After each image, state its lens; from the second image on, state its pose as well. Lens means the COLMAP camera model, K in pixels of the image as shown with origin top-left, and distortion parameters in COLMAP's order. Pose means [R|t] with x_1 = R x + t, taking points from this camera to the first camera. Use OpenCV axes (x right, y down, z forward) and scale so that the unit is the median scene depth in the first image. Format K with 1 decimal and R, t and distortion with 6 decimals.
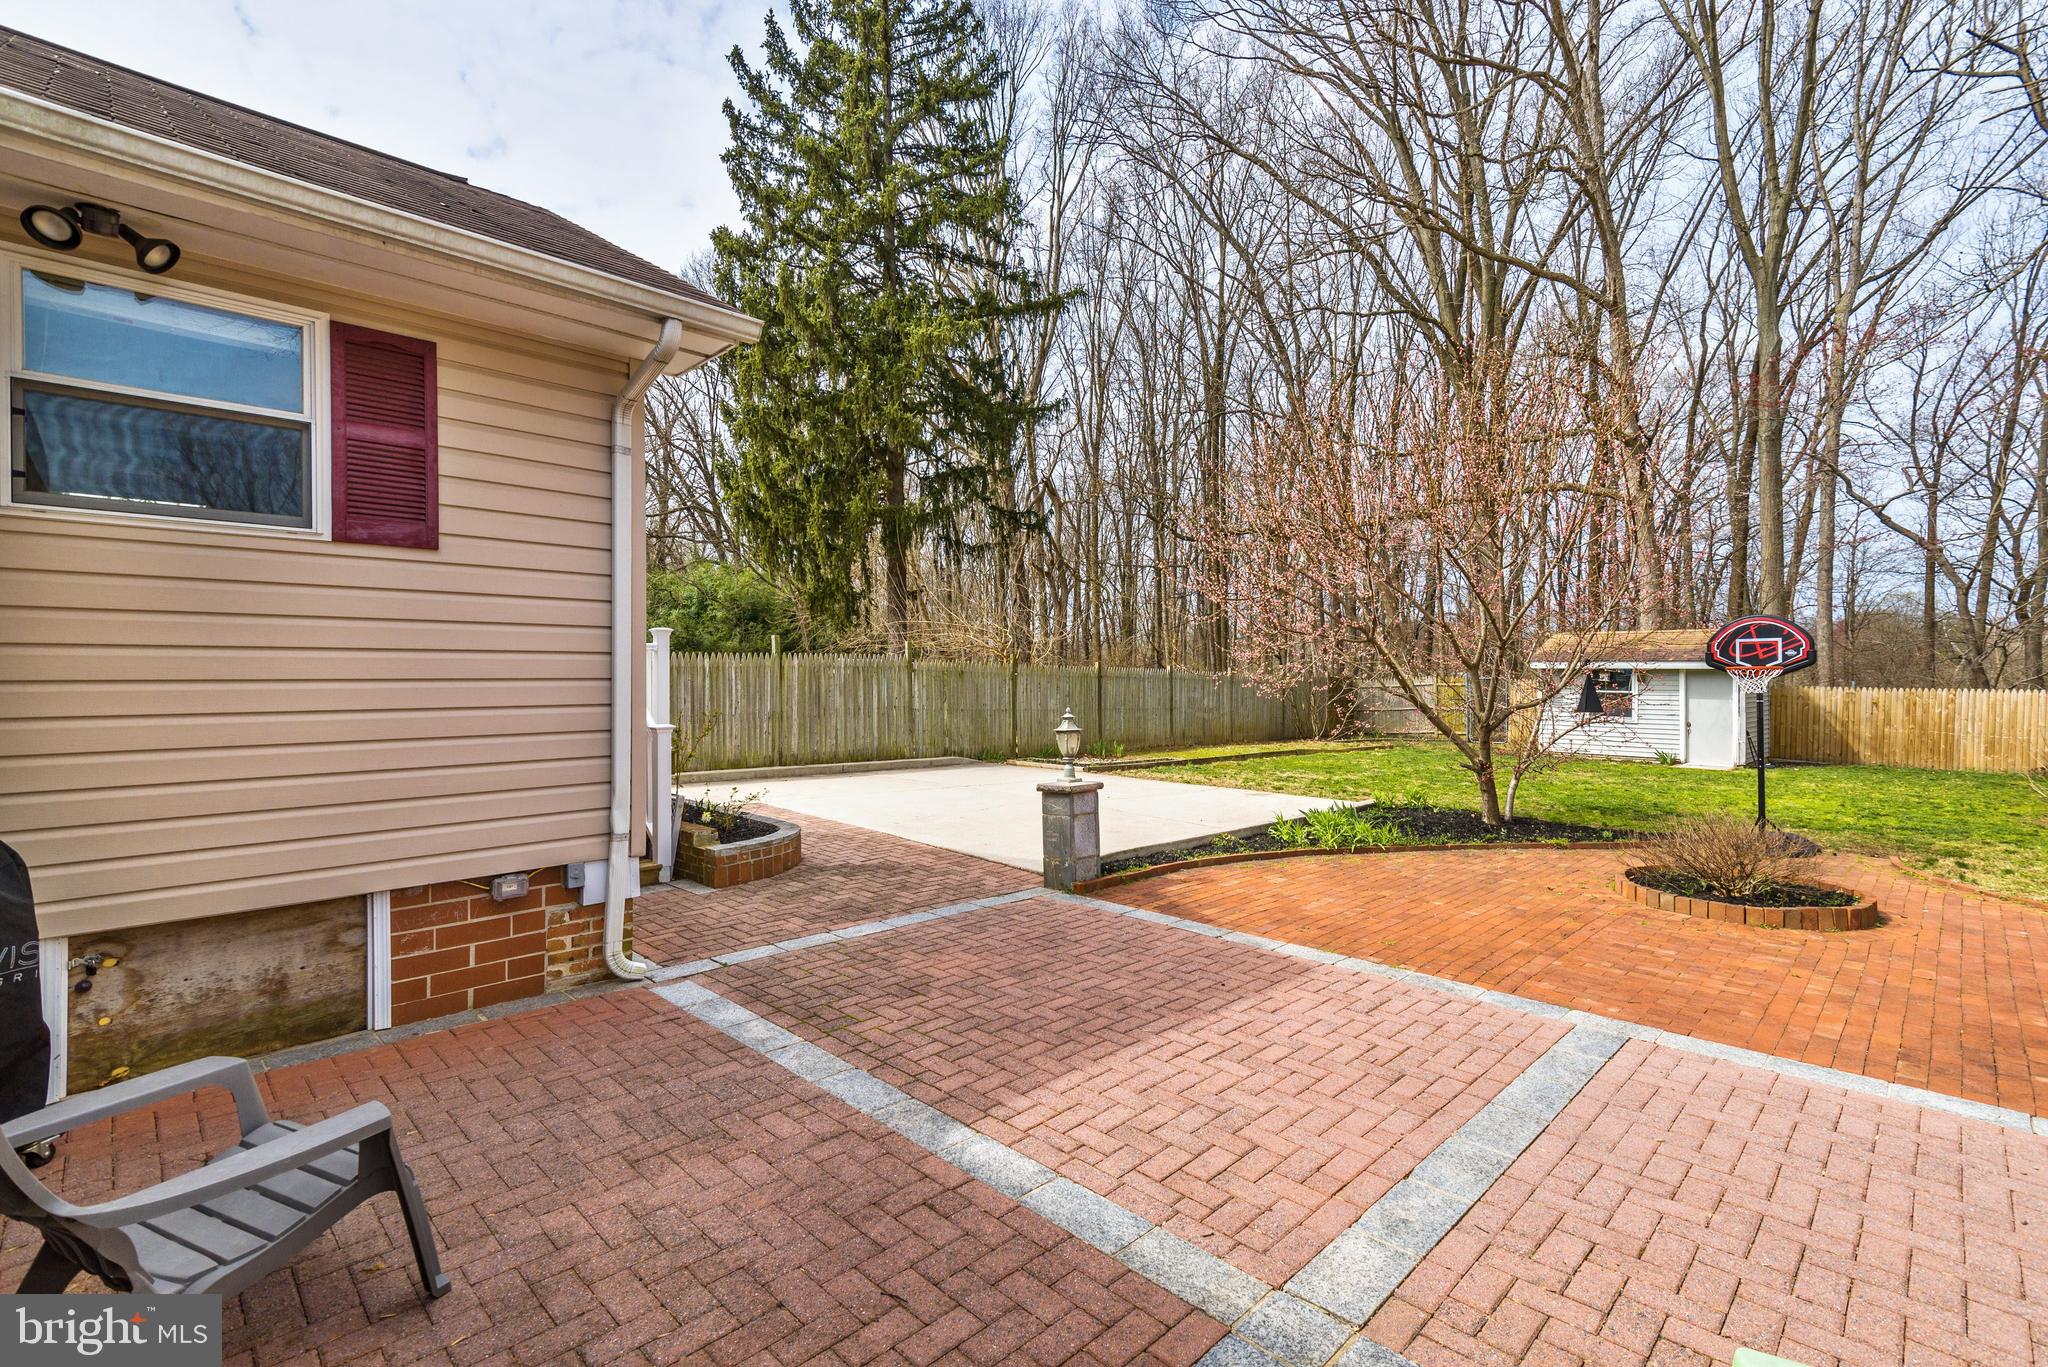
lens RADIAL K [[948.3, 0, 1007.7], [0, 948.3, 683.8], [0, 0, 1]] dist [-0.011564, -0.002272]
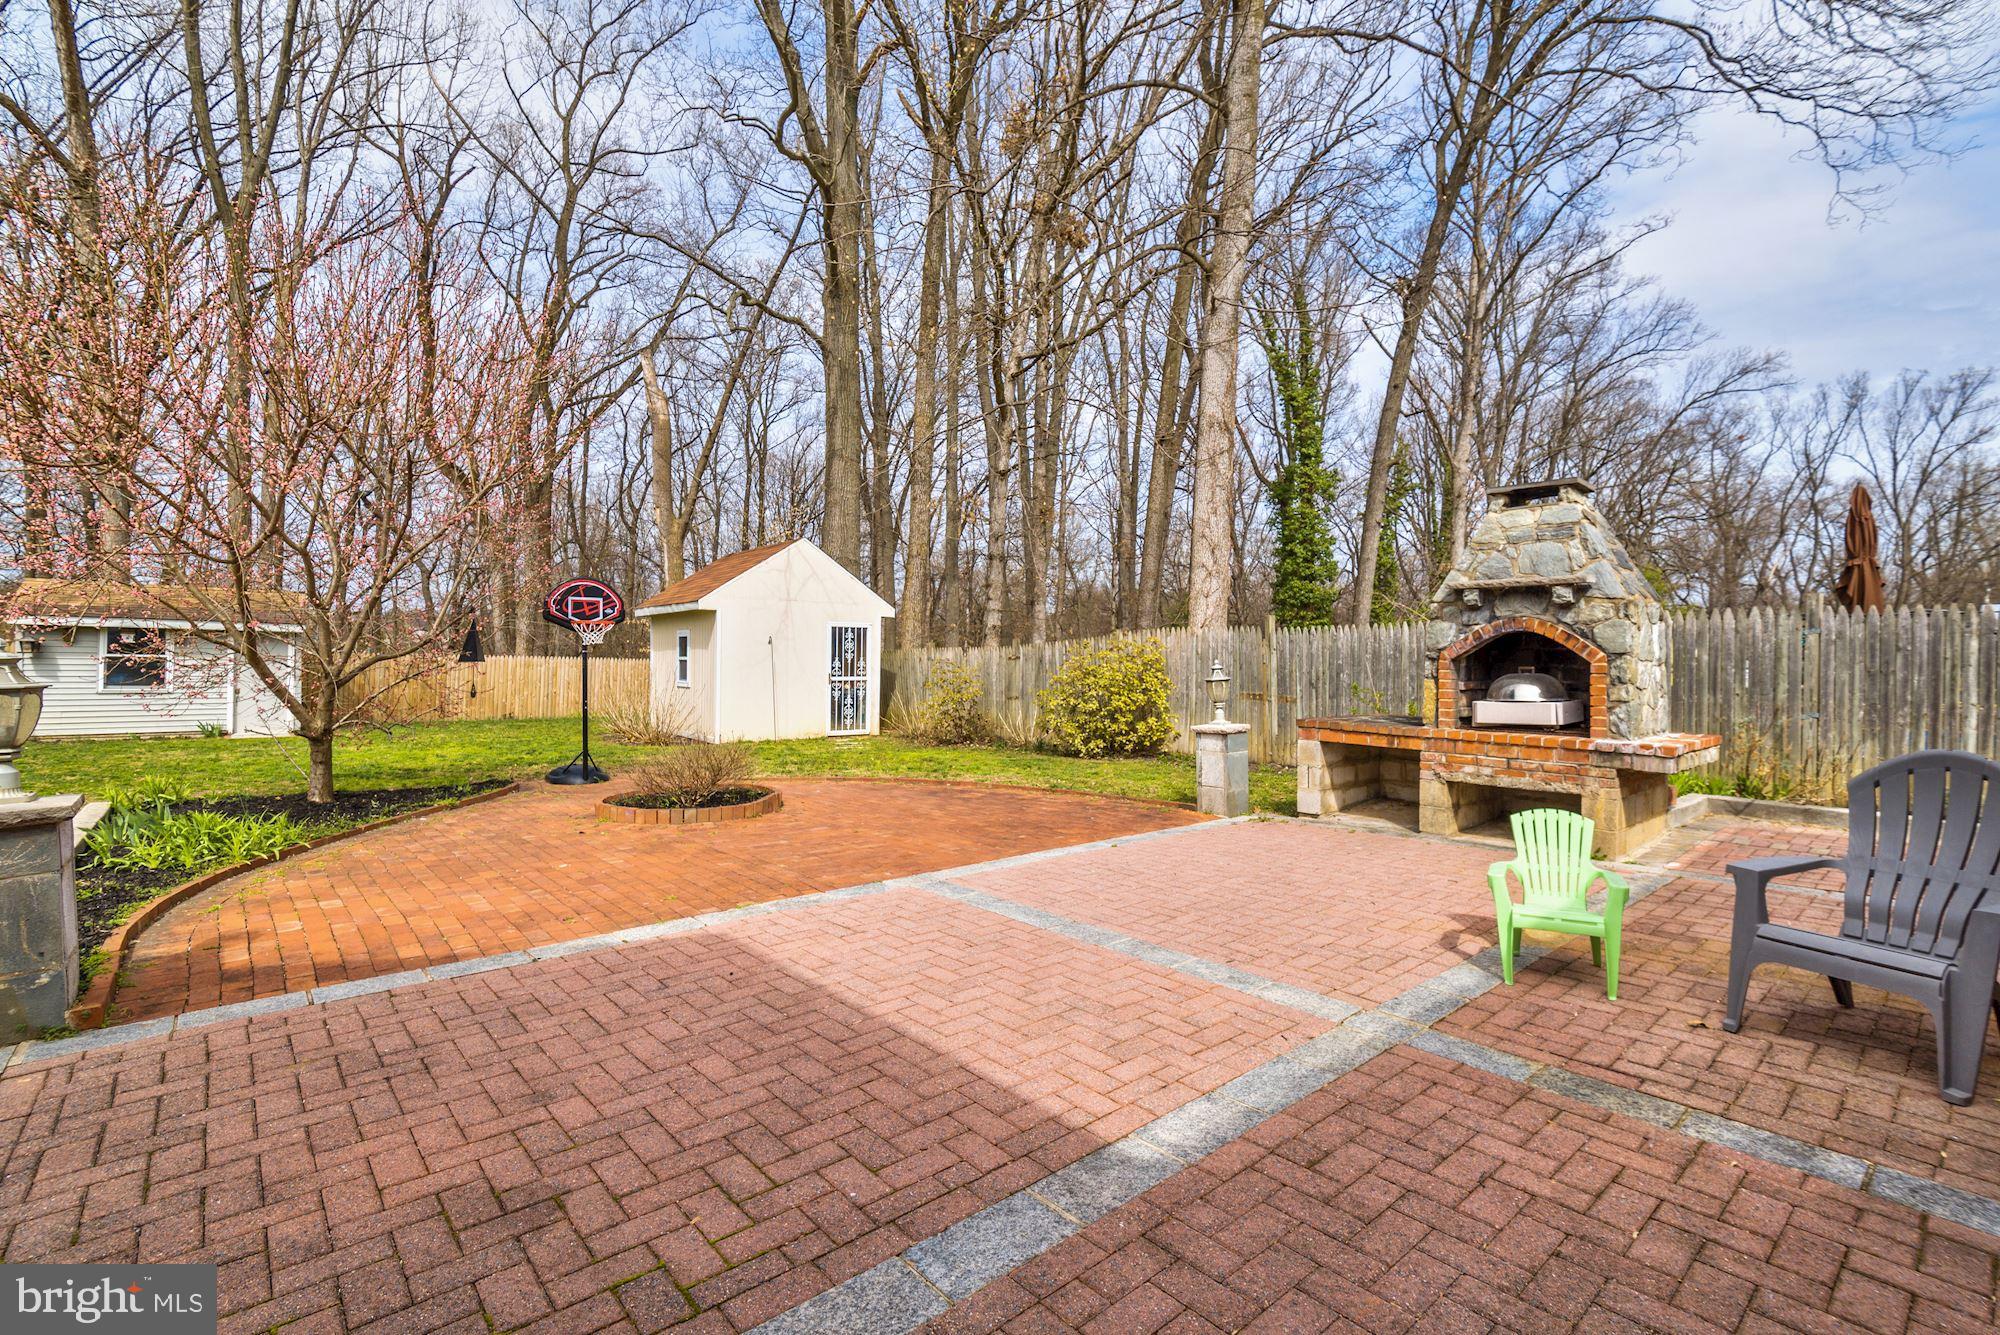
lens RADIAL K [[926.1, 0, 986.6], [0, 926.1, 653.0], [0, 0, 1]] dist [-0.011564, -0.002272]
pose [[0.051457, -0.005139, 0.998662, -0.562939], [0.014622, 0.999883, 0.004392, 0.040249], [-0.998568, 0.014376, 0.051527, 0.739053]]
